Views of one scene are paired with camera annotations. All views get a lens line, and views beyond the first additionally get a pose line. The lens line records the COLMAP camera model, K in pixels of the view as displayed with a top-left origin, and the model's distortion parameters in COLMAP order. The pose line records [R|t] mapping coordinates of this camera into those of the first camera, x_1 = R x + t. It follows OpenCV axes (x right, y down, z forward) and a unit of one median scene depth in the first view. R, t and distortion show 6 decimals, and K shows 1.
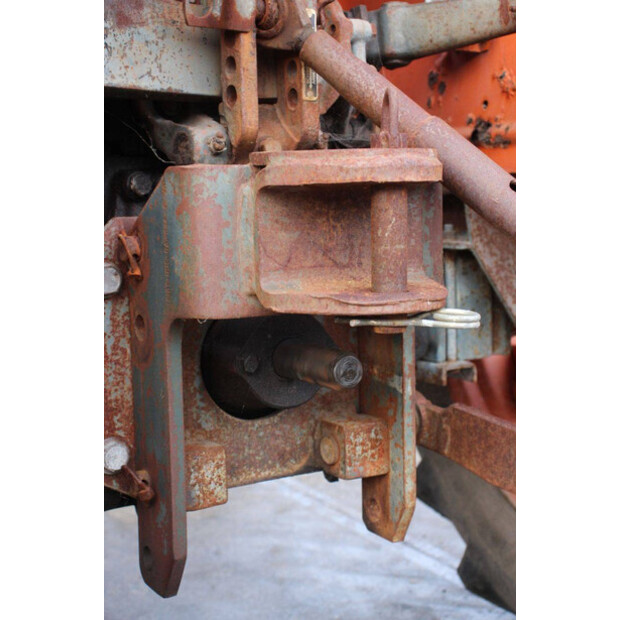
lens RADIAL K [[1007.7, 0, 310.2], [0, 1007.7, 307.9], [0, 0, 1]] dist [0.166184, 0.000000]
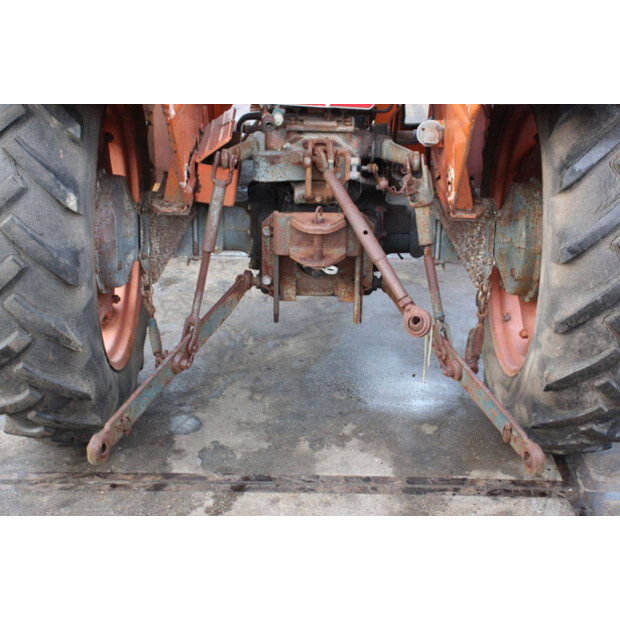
lens RADIAL K [[1016.1, 0, 308.7], [0, 1016.1, 311.6], [0, 0, 1]] dist [0.163574, 0.000000]
pose [[0.856748, 0.235520, -0.458817, 1.495916], [-0.092883, 0.945554, 0.311931, -0.821892], [0.507302, -0.224630, 0.831977, -1.775611]]
